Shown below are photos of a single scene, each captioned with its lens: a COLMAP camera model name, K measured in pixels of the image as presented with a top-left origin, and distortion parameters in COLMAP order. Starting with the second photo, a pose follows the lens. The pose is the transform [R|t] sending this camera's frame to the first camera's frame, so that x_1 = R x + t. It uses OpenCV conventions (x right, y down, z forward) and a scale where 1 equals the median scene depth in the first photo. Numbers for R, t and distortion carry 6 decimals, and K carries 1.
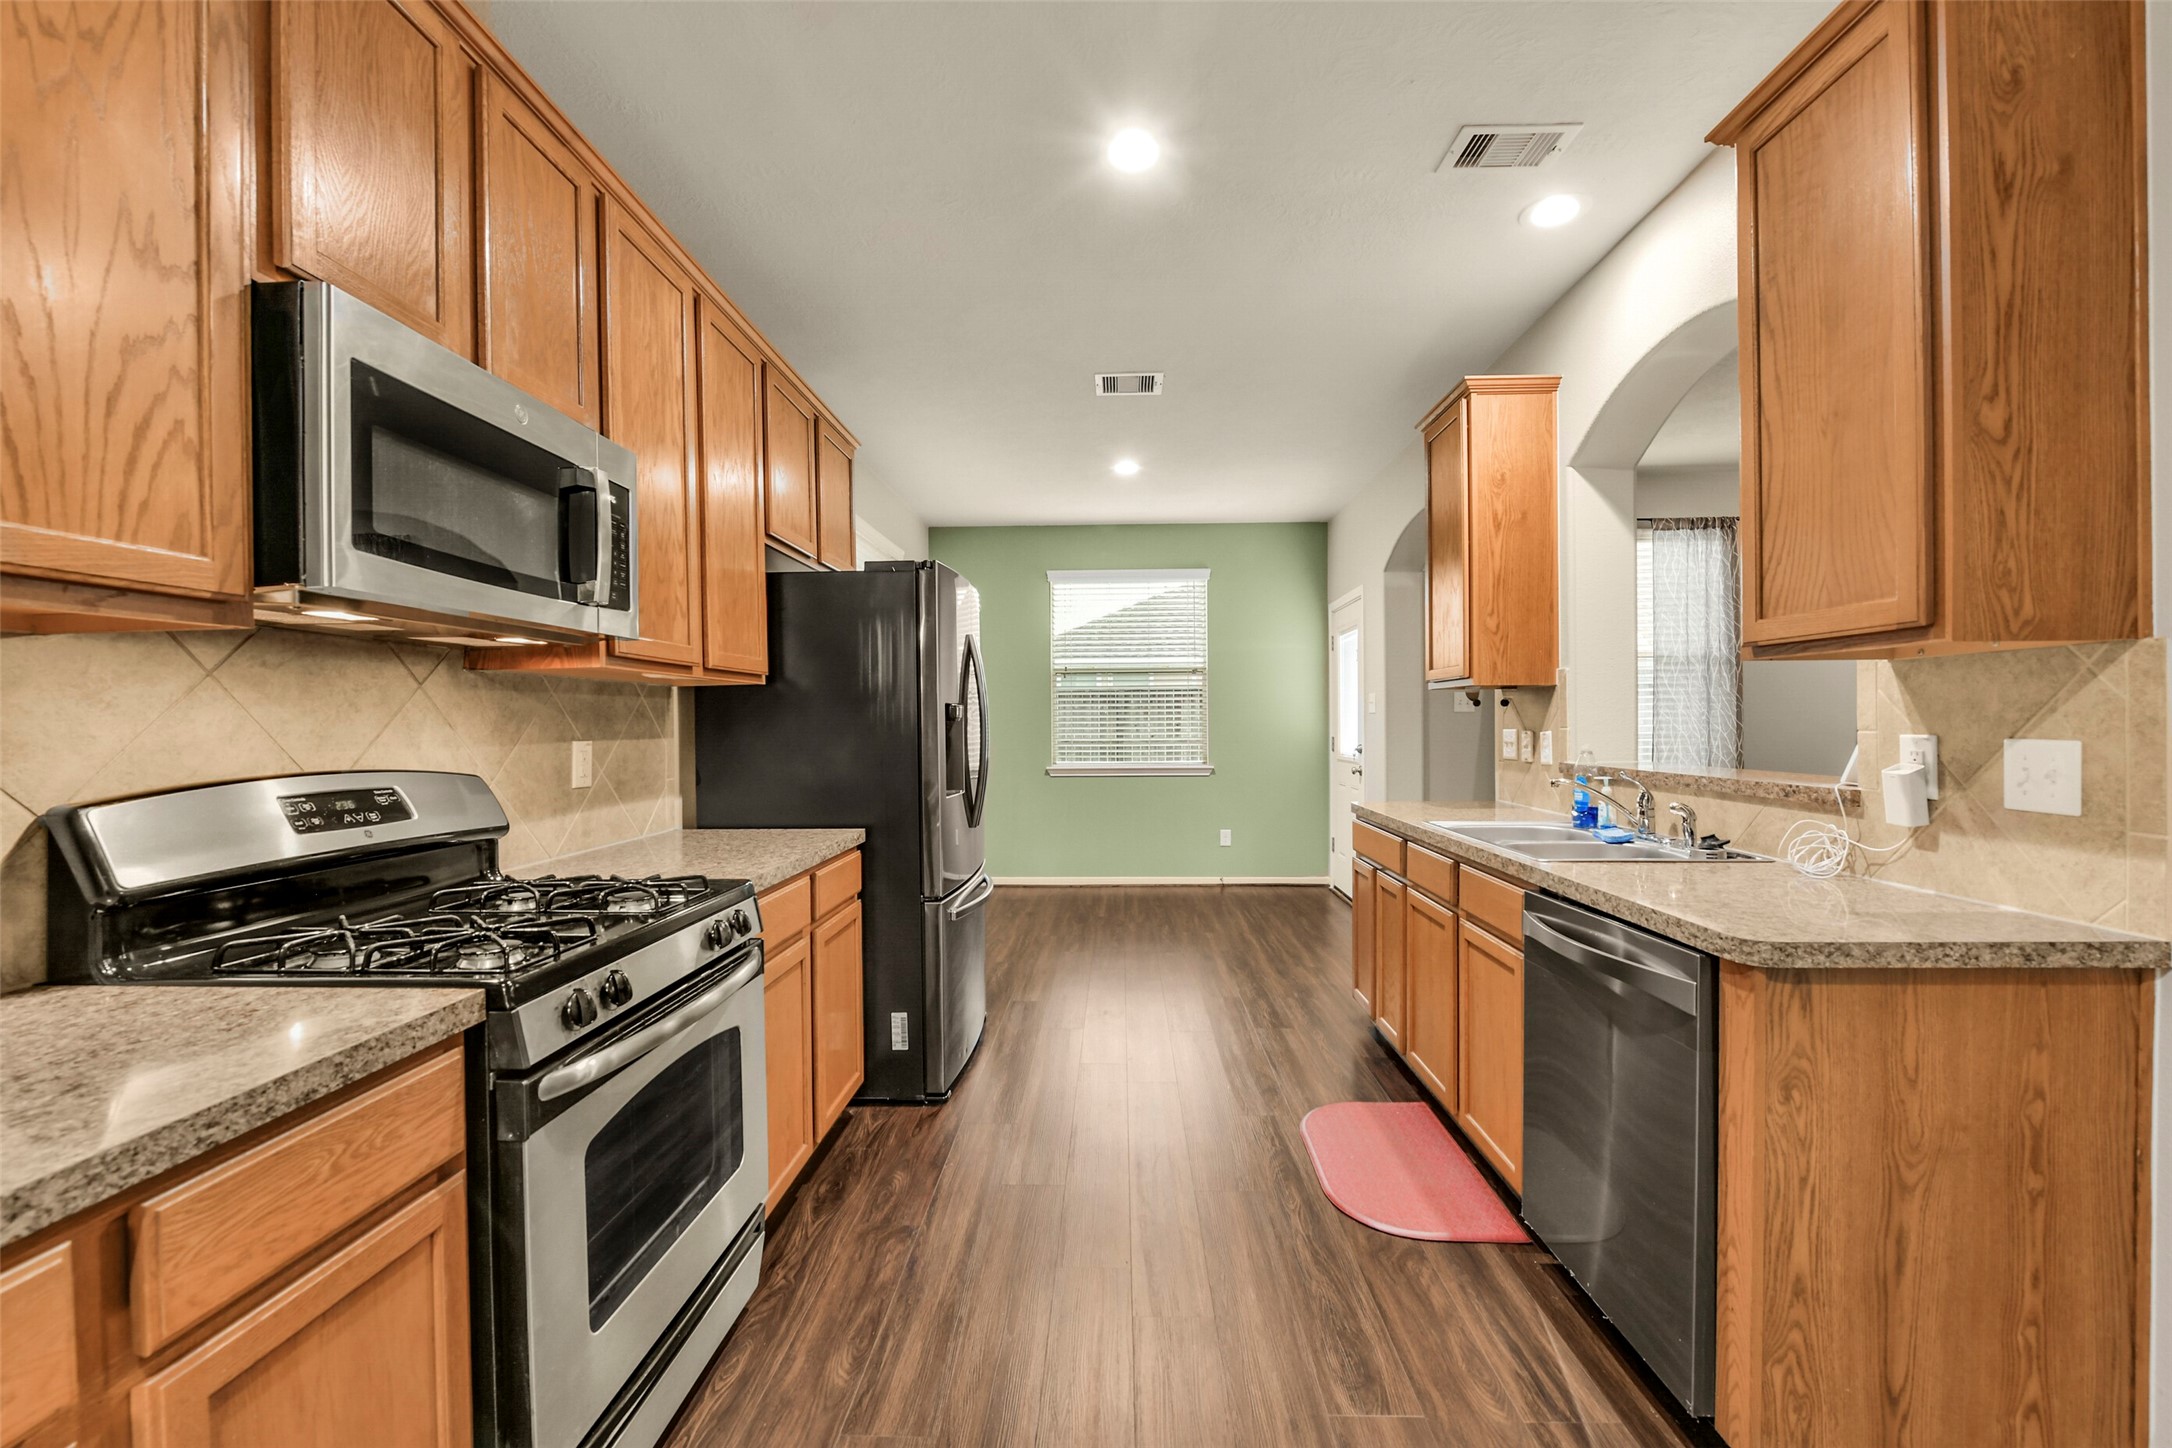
lens RADIAL K [[883.2, 0, 1103.4], [0, 883.2, 728.8], [0, 0, 1]] dist [-0.001501, -0.000351]
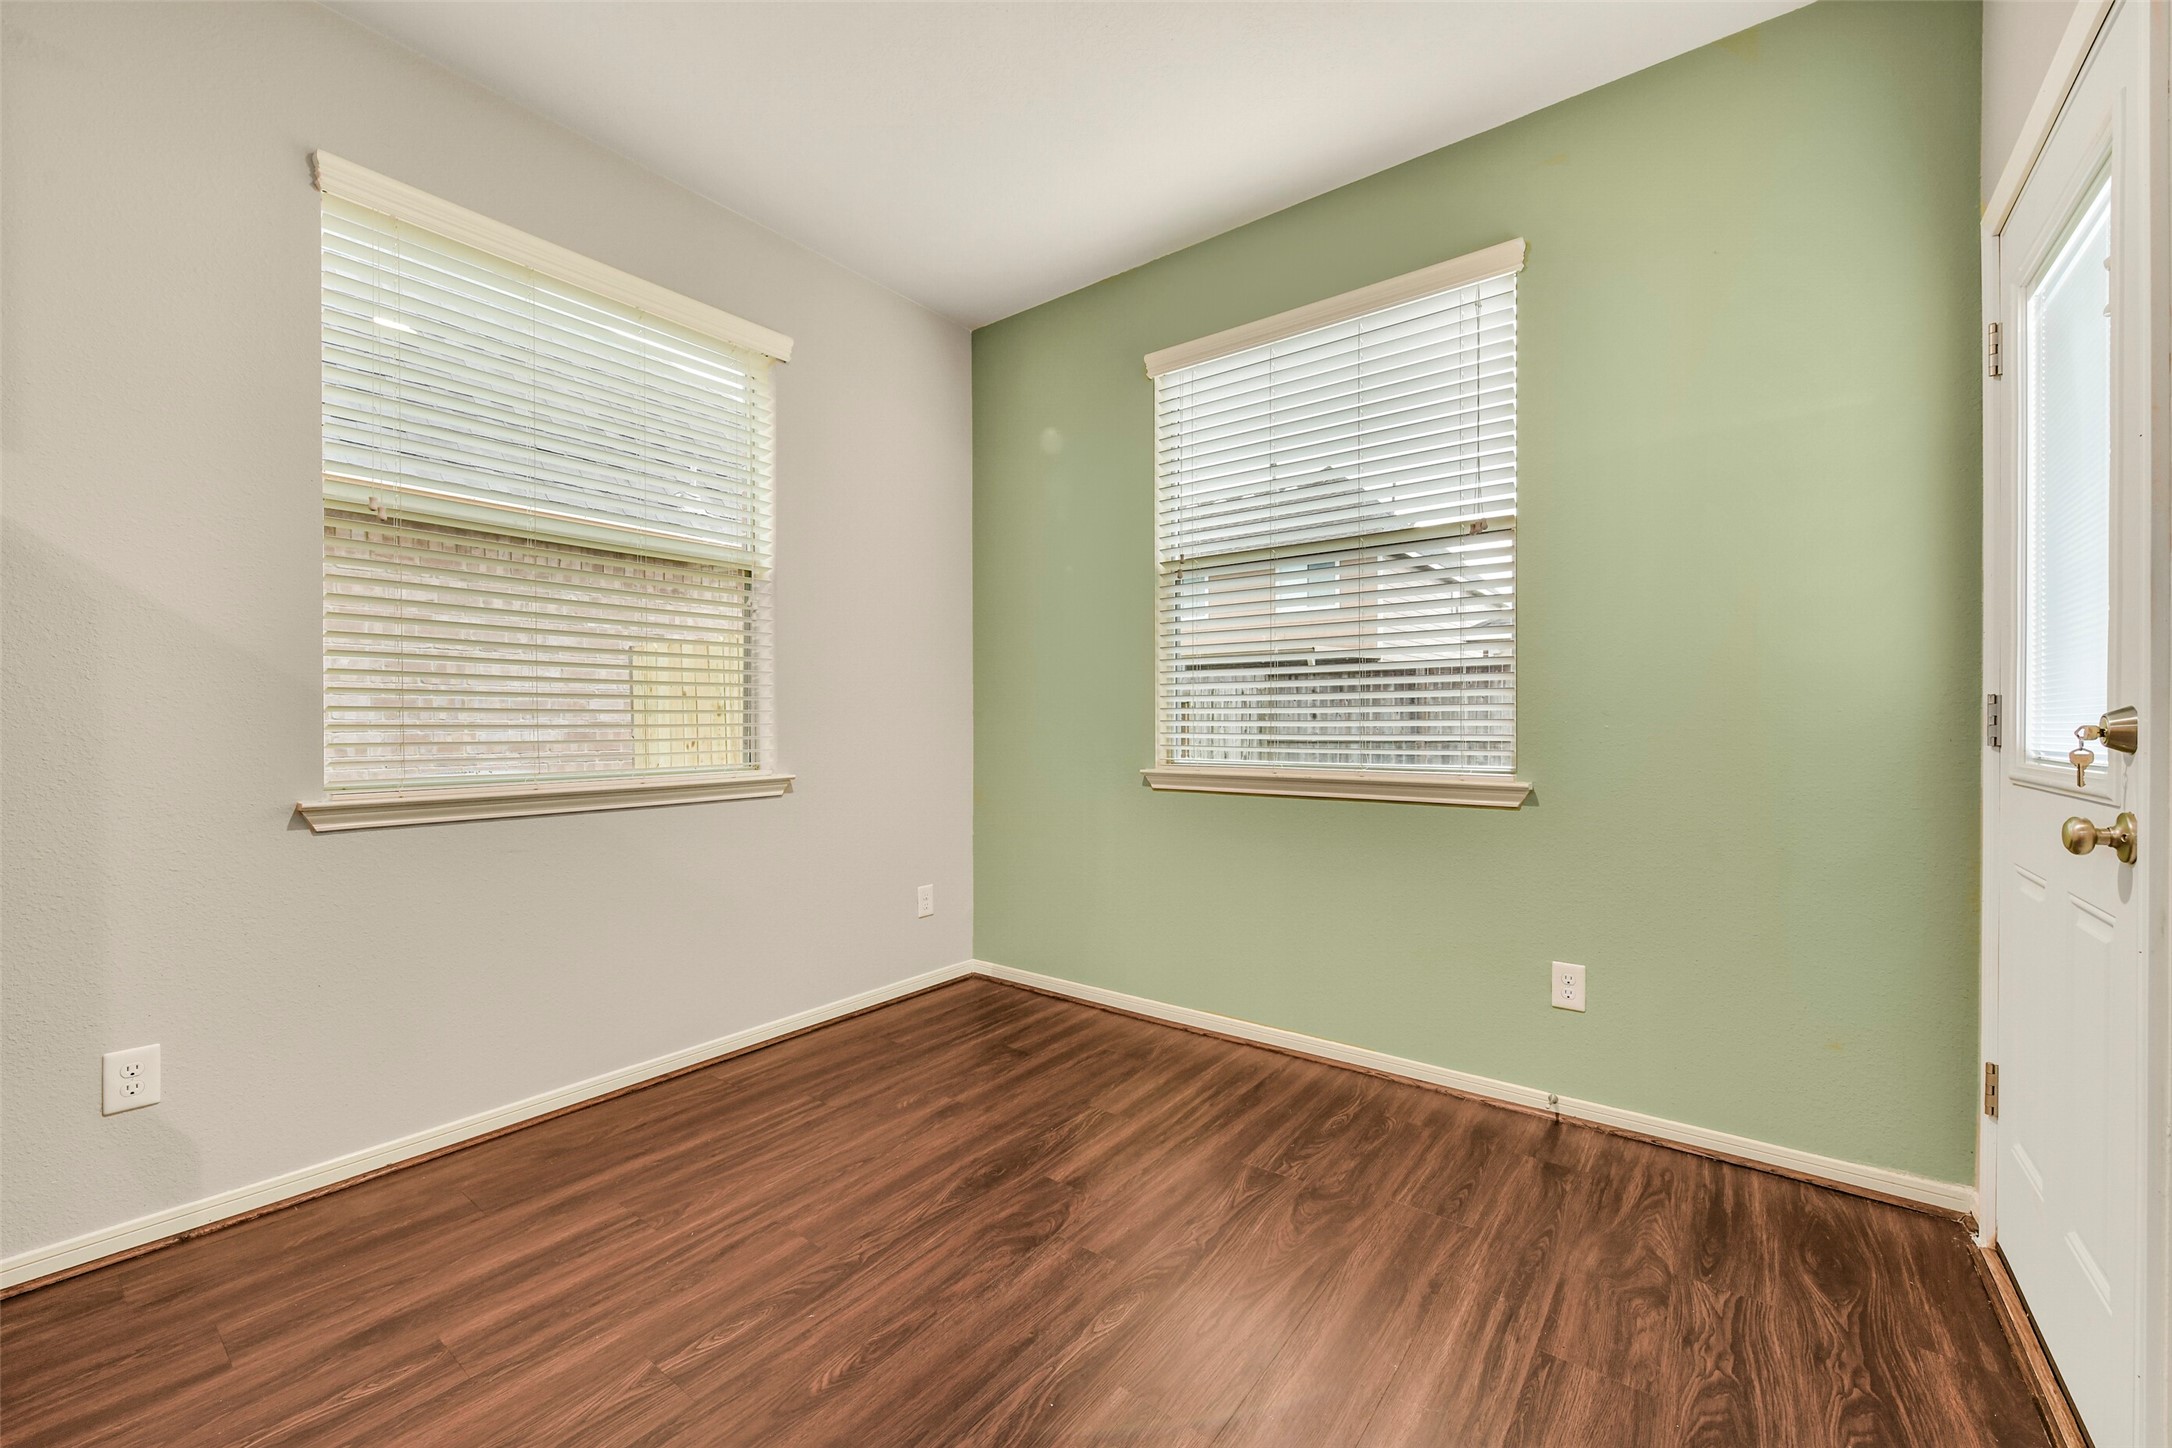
lens RADIAL K [[883.2, 0, 1087.7], [0, 883.2, 708.5], [0, 0, 1]] dist [-0.001501, -0.000351]
pose [[0.809056, -0.002633, -0.587726, 0.547527], [-0.008344, 0.999838, -0.015964, 0.054781], [0.587672, 0.017820, 0.808903, 1.717398]]
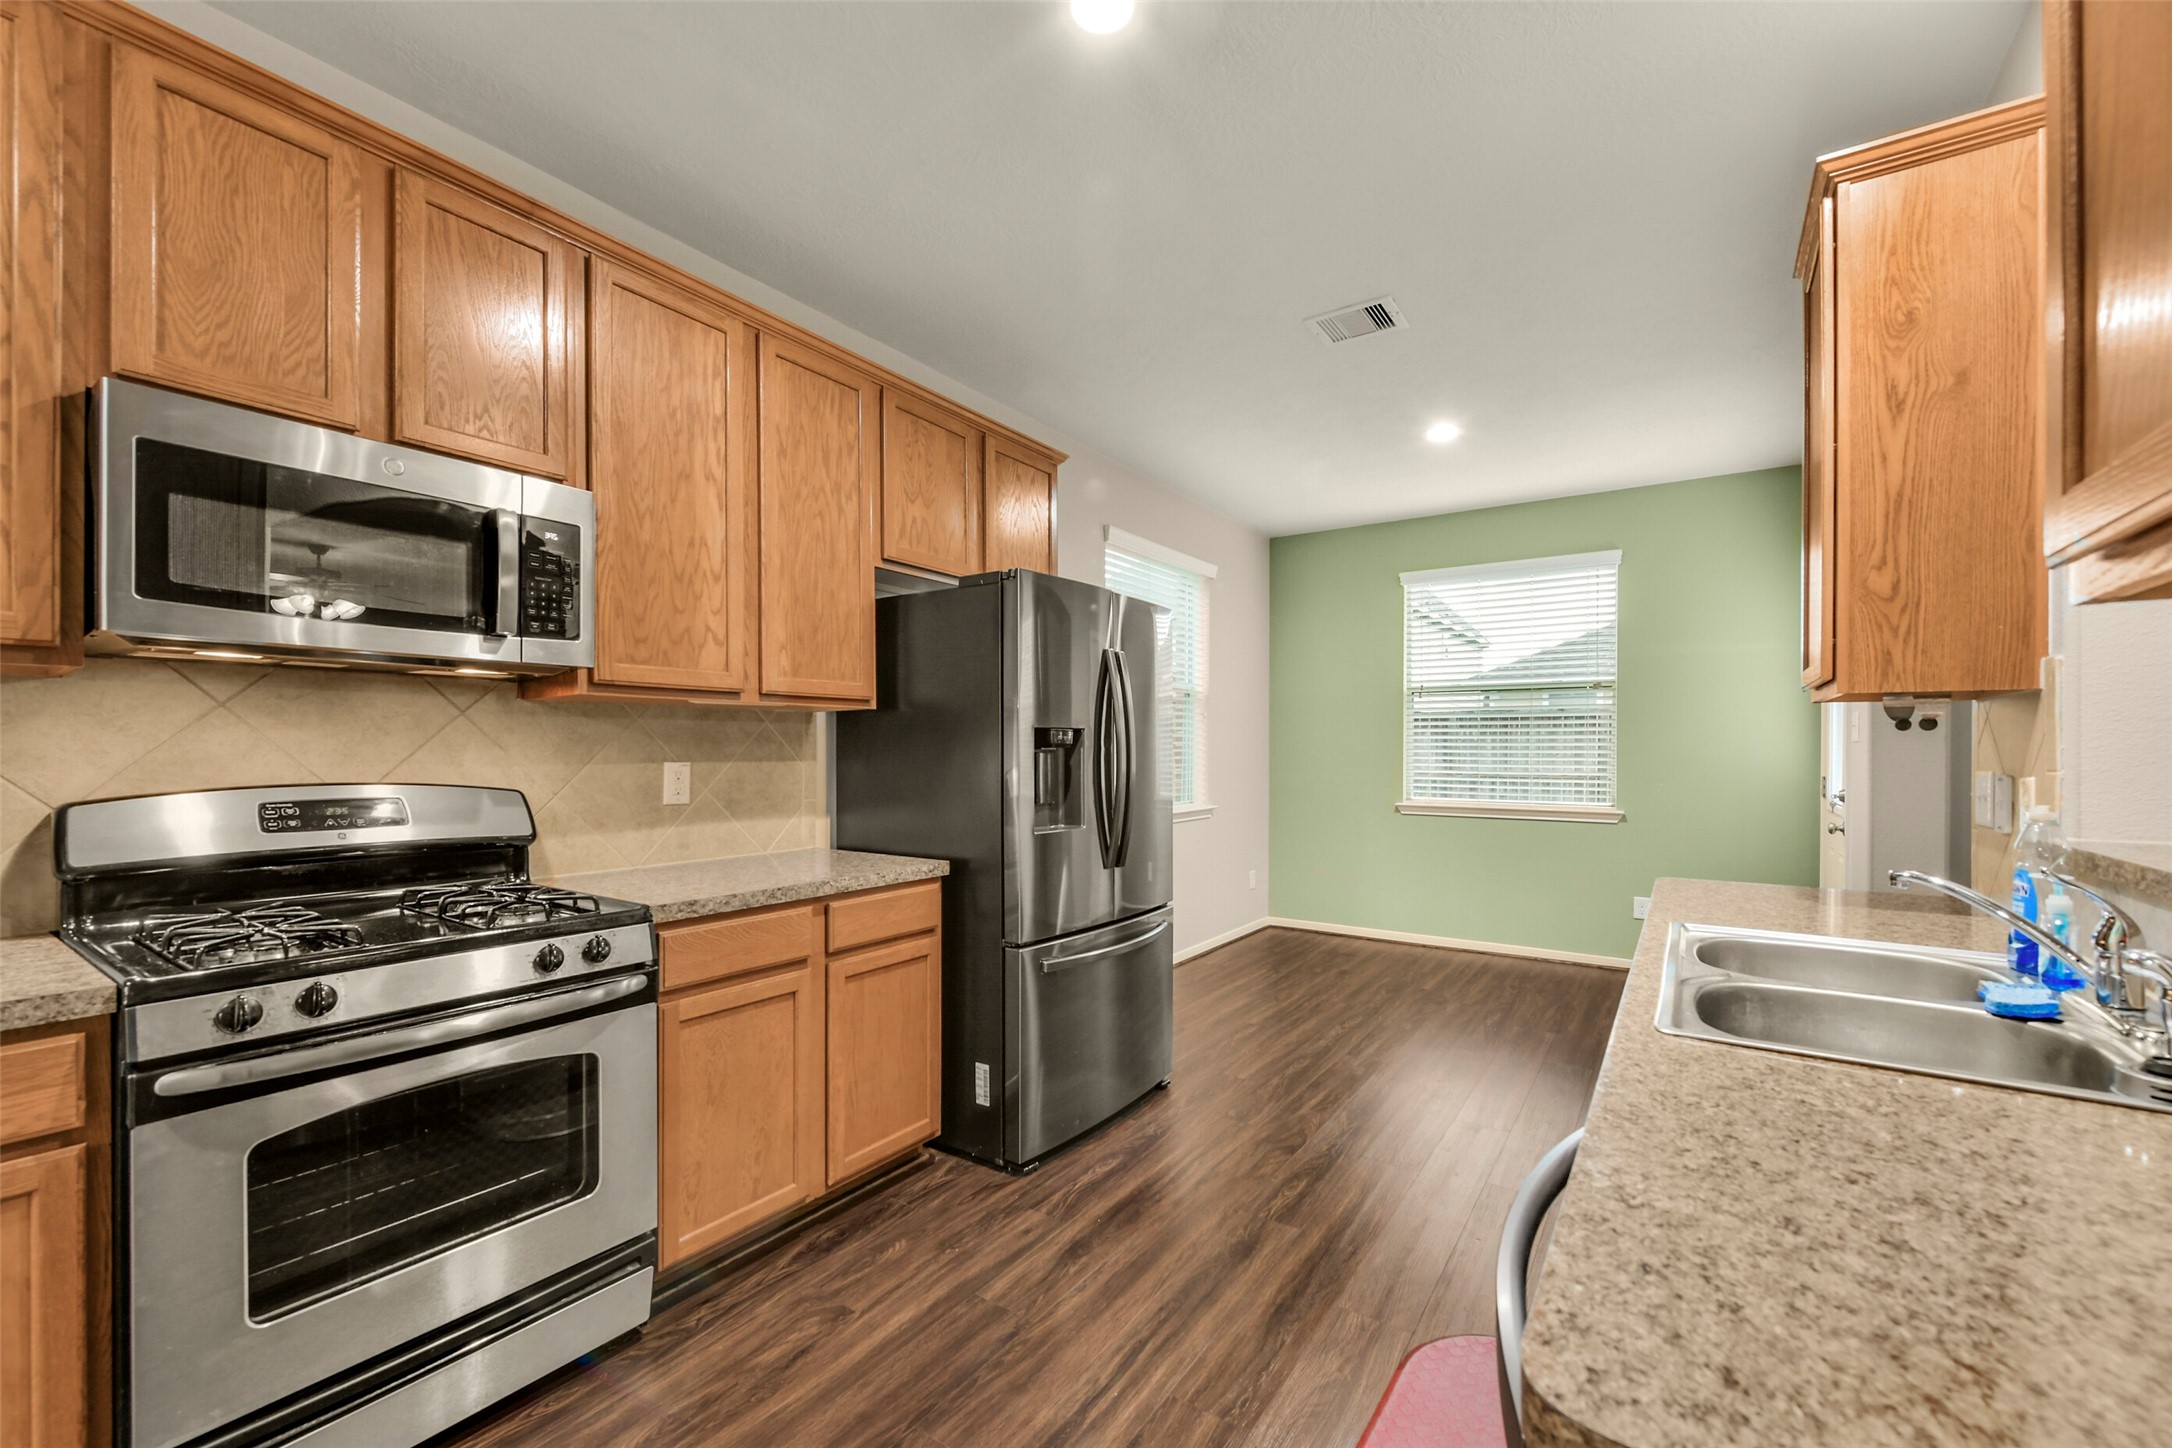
lens RADIAL K [[883.2, 0, 1086.2], [0, 883.2, 752.7], [0, 0, 1]] dist [-0.001501, -0.000351]
pose [[0.841180, 0.012506, -0.540610, 0.416777], [-0.013957, 0.999902, 0.001415, -0.006533], [0.540574, 0.006354, 0.841272, 0.333422]]
